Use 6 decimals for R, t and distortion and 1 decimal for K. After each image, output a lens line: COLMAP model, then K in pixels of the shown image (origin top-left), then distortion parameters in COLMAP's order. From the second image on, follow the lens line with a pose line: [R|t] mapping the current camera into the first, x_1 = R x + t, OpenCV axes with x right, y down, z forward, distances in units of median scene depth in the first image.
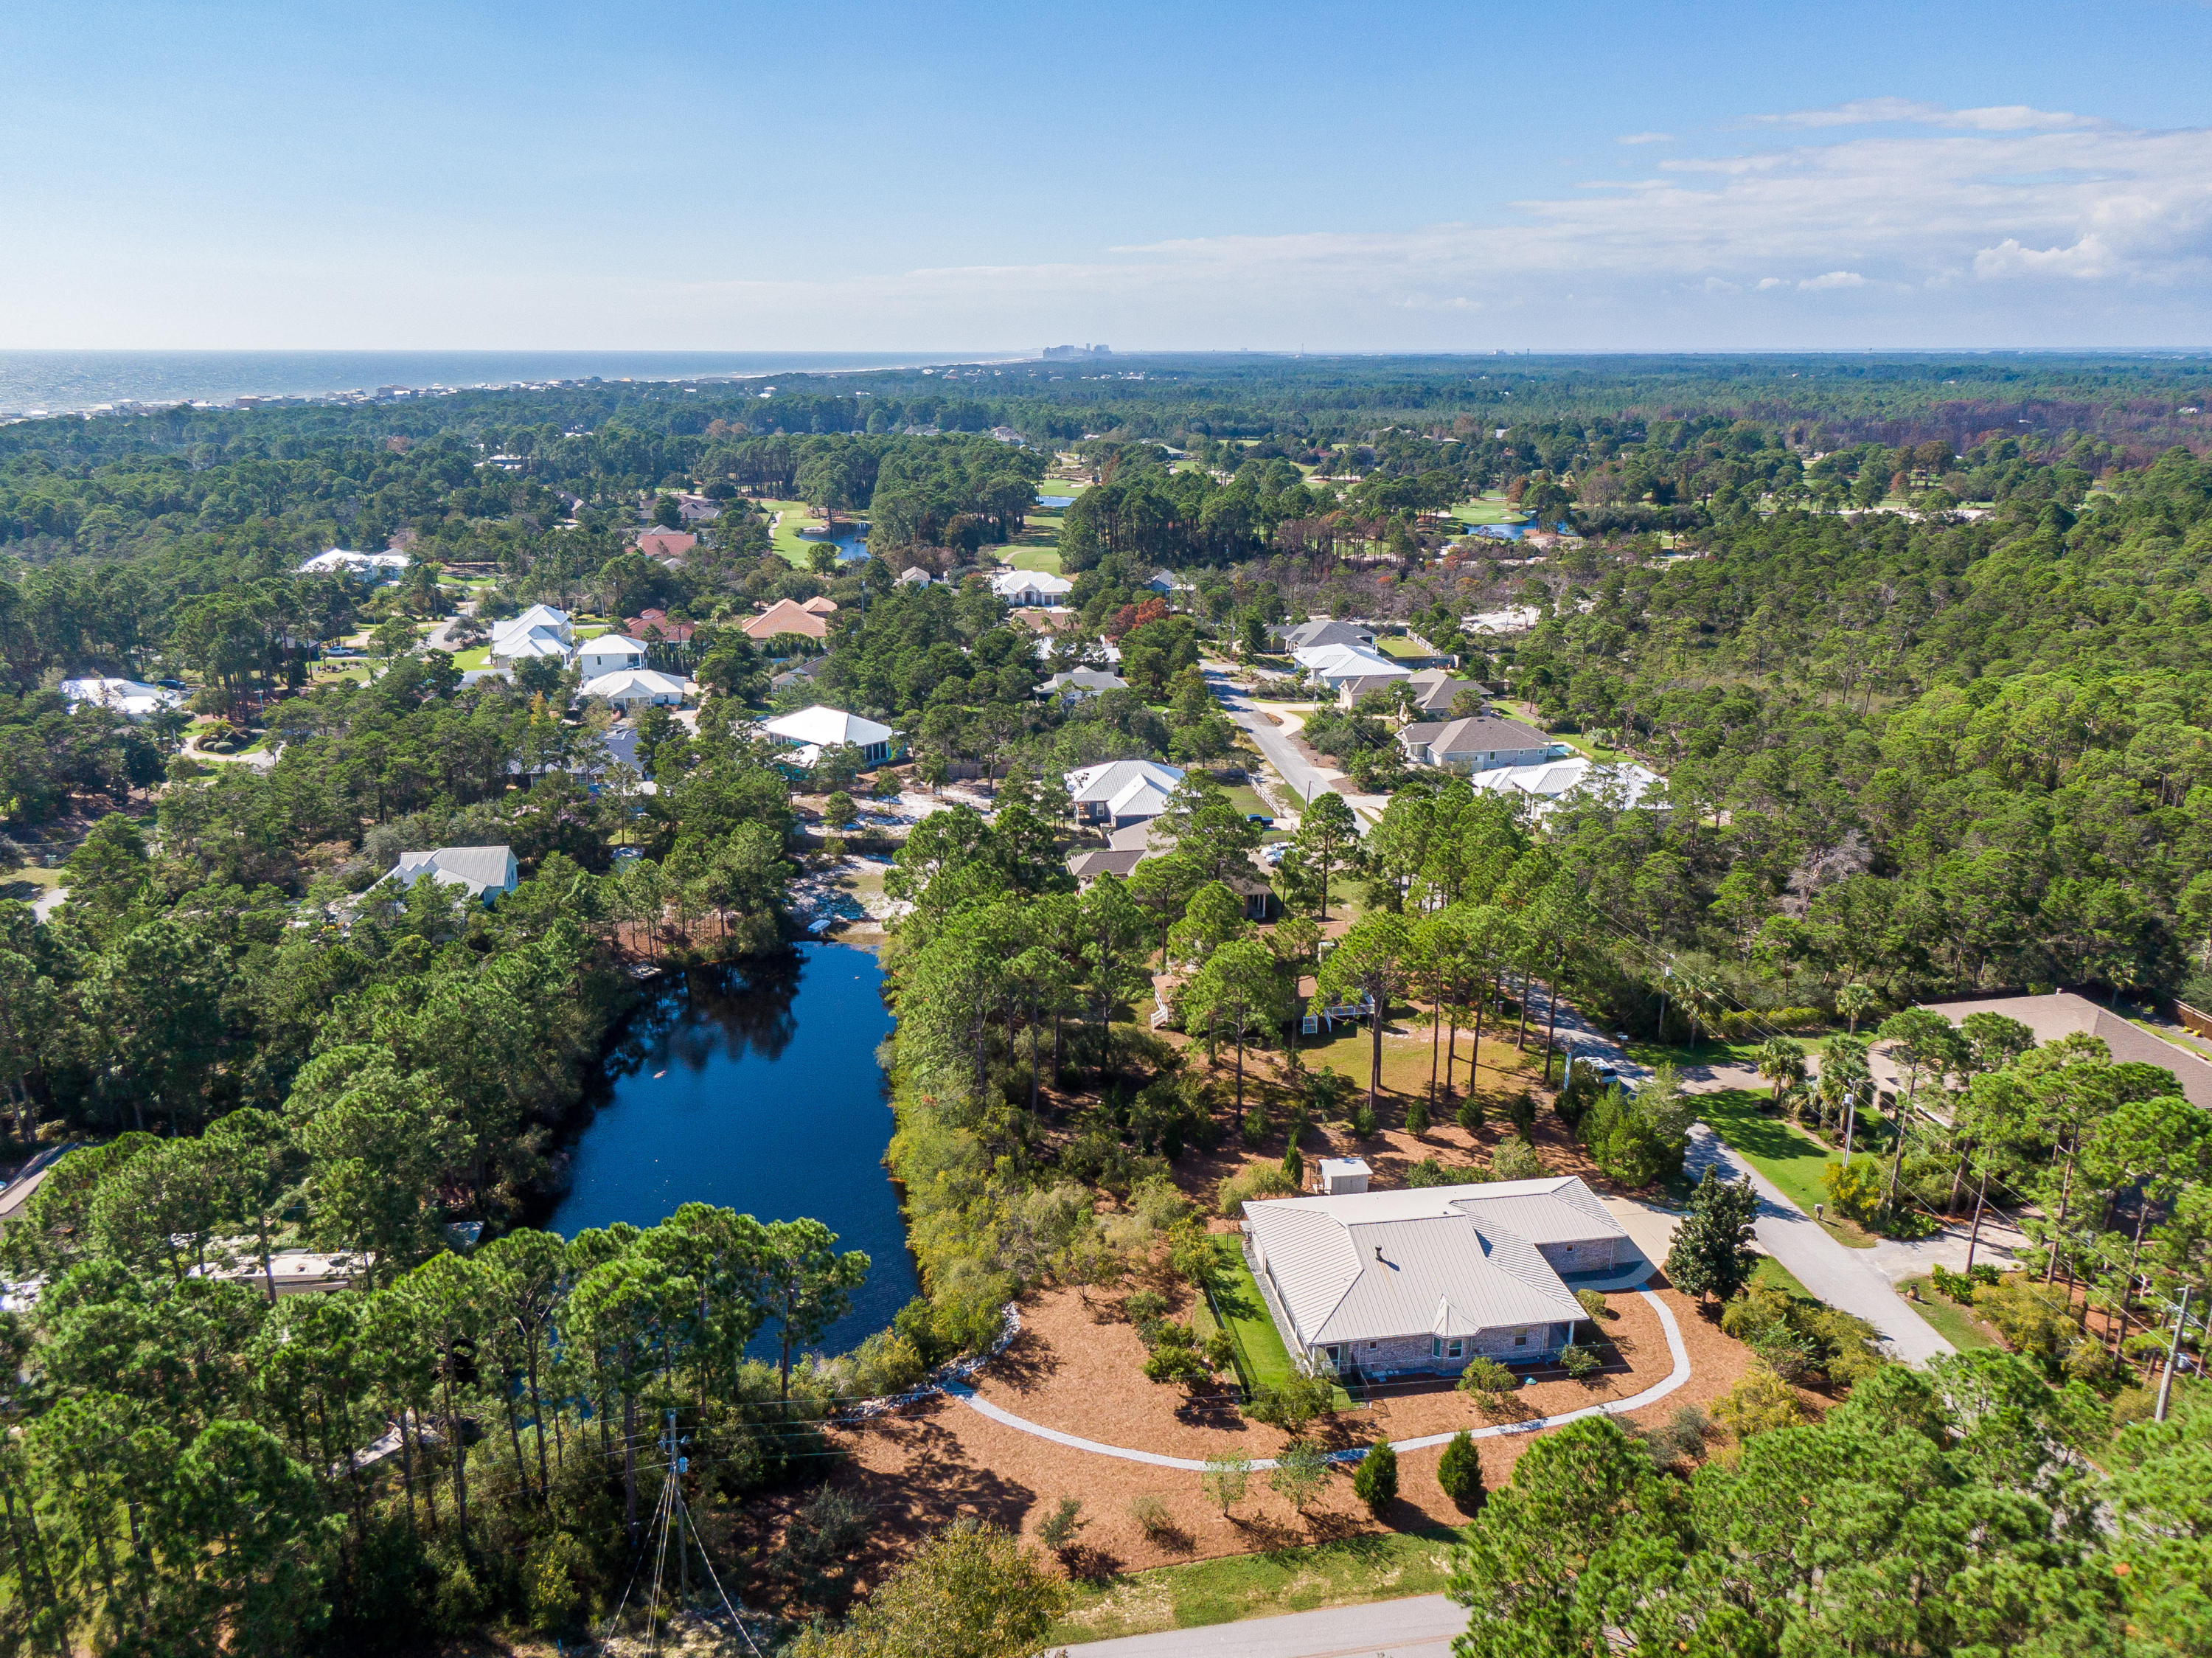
lens RADIAL K [[1586.8, 0, 1109.7], [0, 1586.8, 832.9], [0, 0, 1]] dist [0.053594, -0.086685]
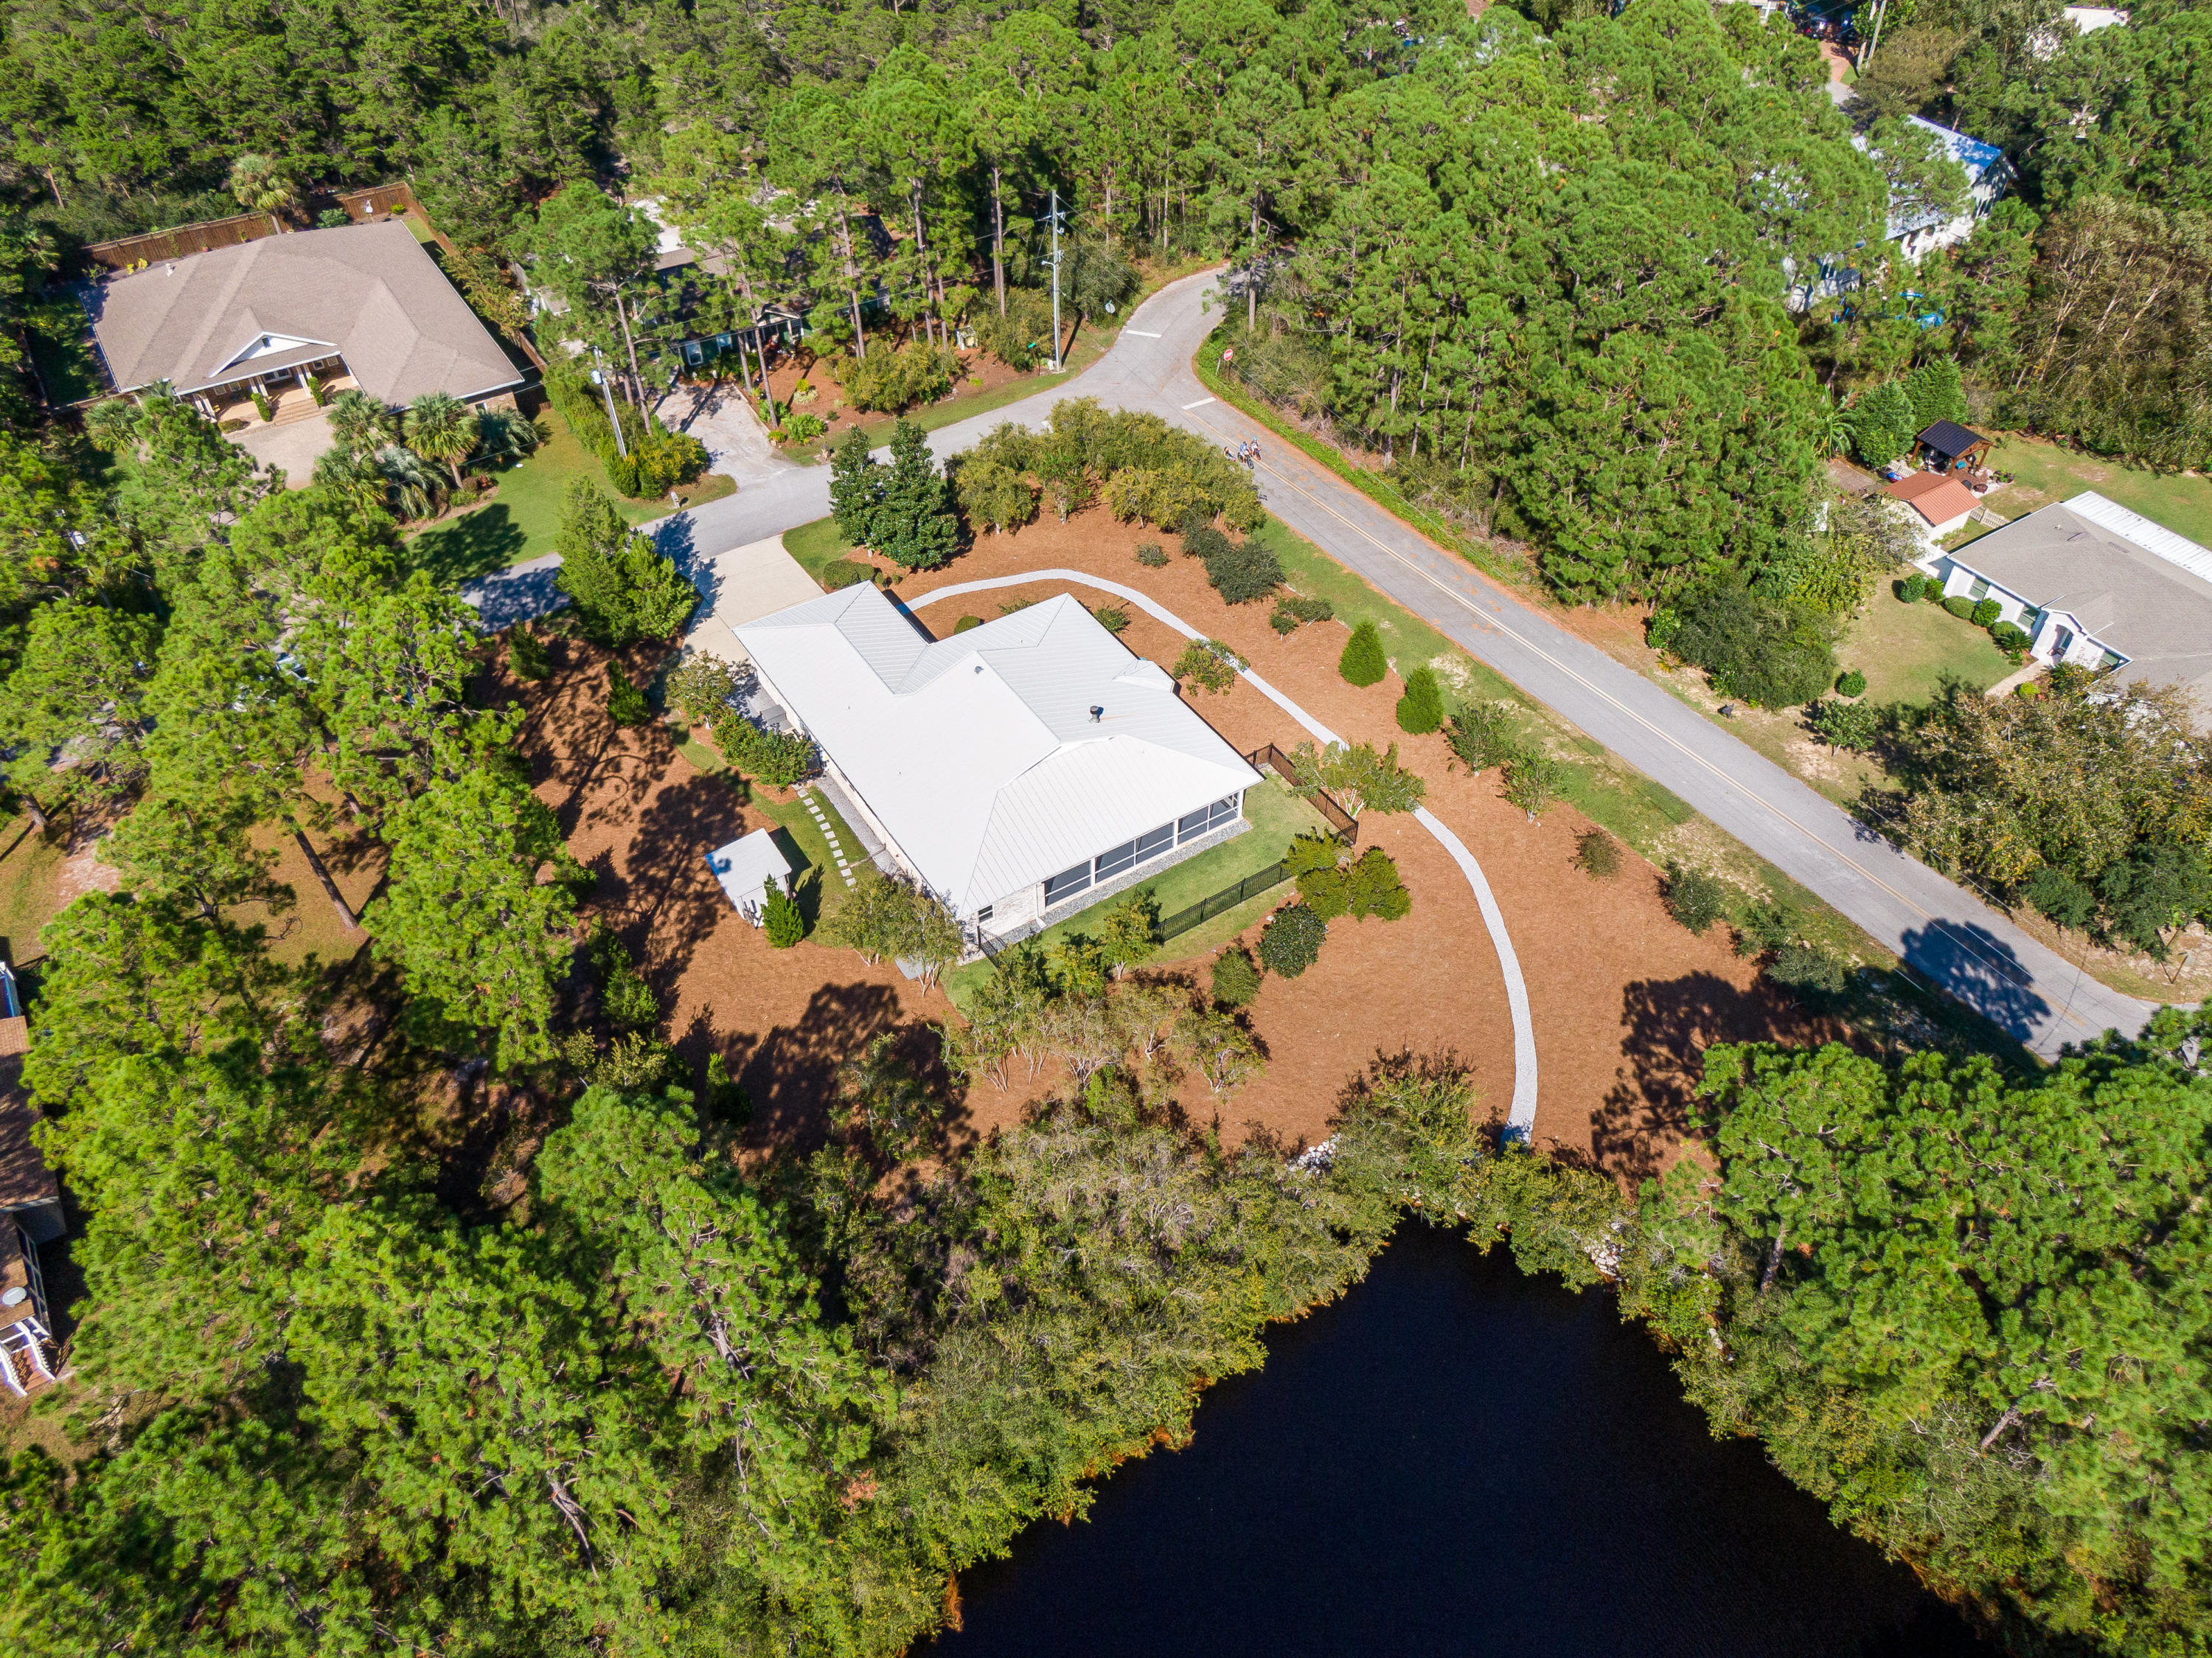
lens RADIAL K [[1586.8, 0, 1109.7], [0, 1586.8, 832.9], [0, 0, 1]] dist [0.053594, -0.086685]
pose [[-0.404618, -0.641803, 0.651440, -0.225103], [0.264778, 0.599624, 0.755211, -0.167820], [-0.875315, 0.478059, -0.072683, 0.677120]]
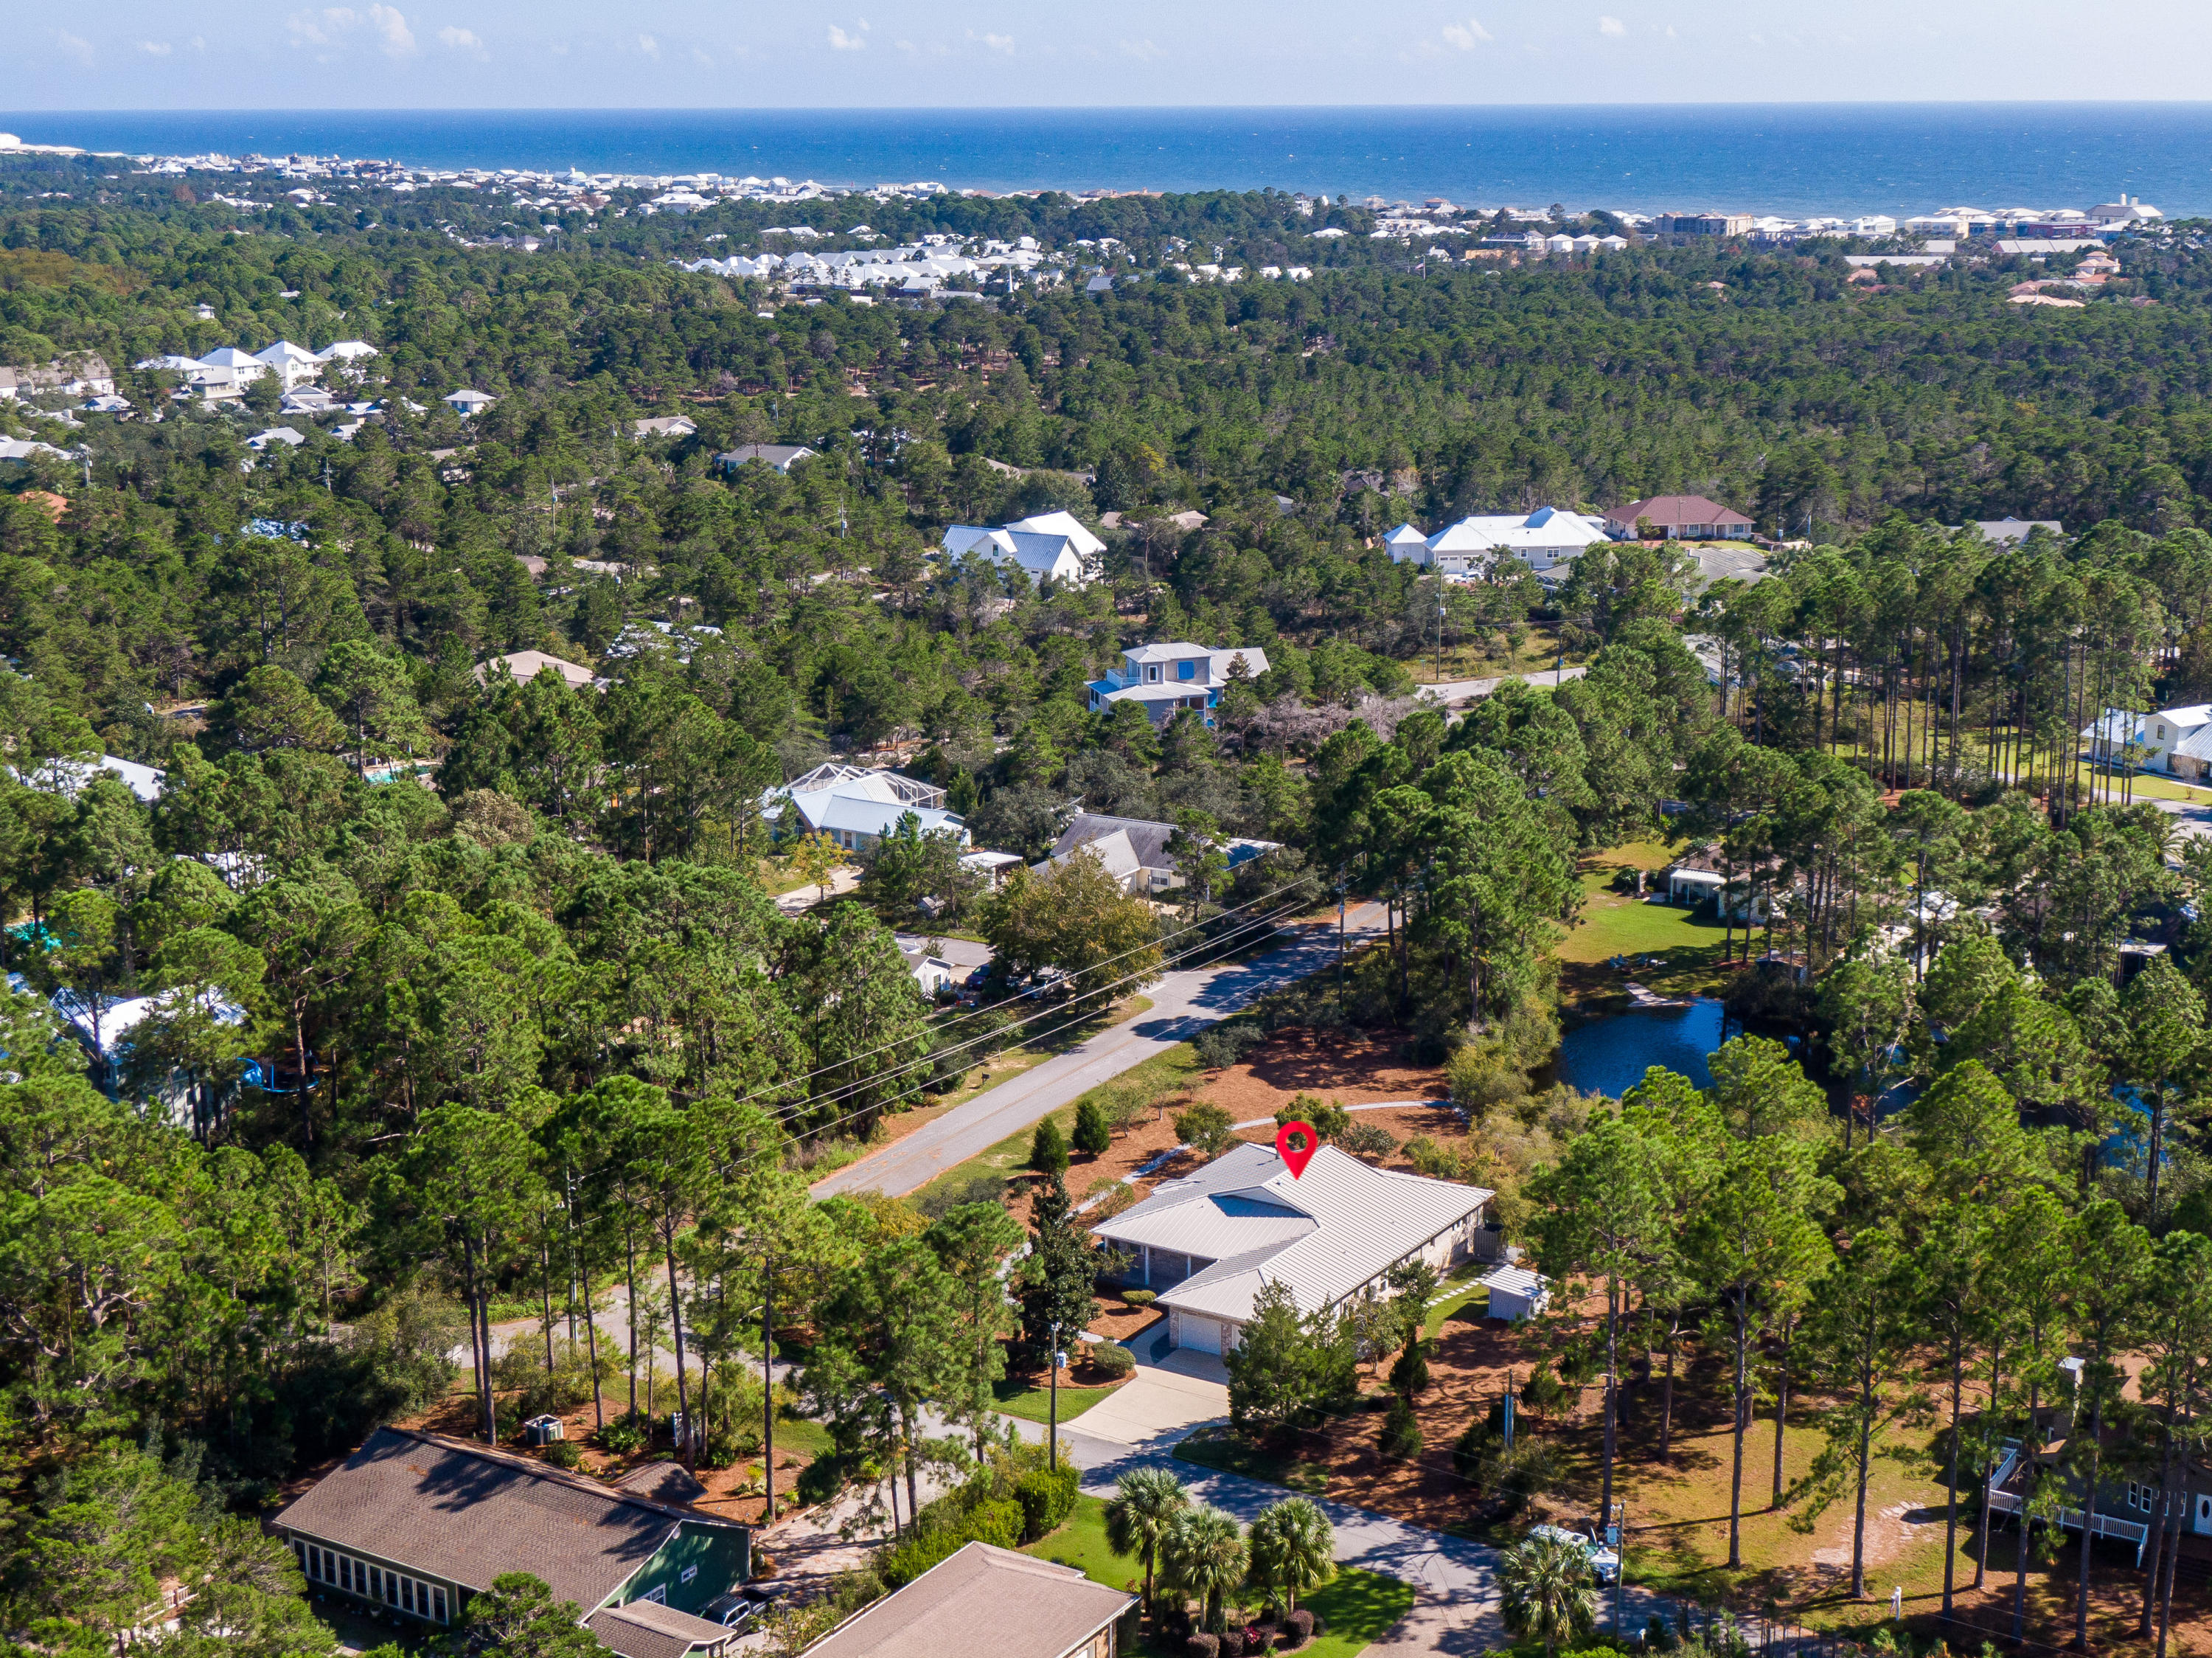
lens RADIAL K [[3136.3, 0, 1099.1], [0, 3136.3, 828.5], [0, 0, 1]] dist [0.022117, 0.013965]
pose [[-0.663121, 0.178562, -0.726902, 0.958160], [-0.206960, 0.889531, 0.407312, -0.391142], [0.719332, 0.420537, -0.552911, 1.165249]]
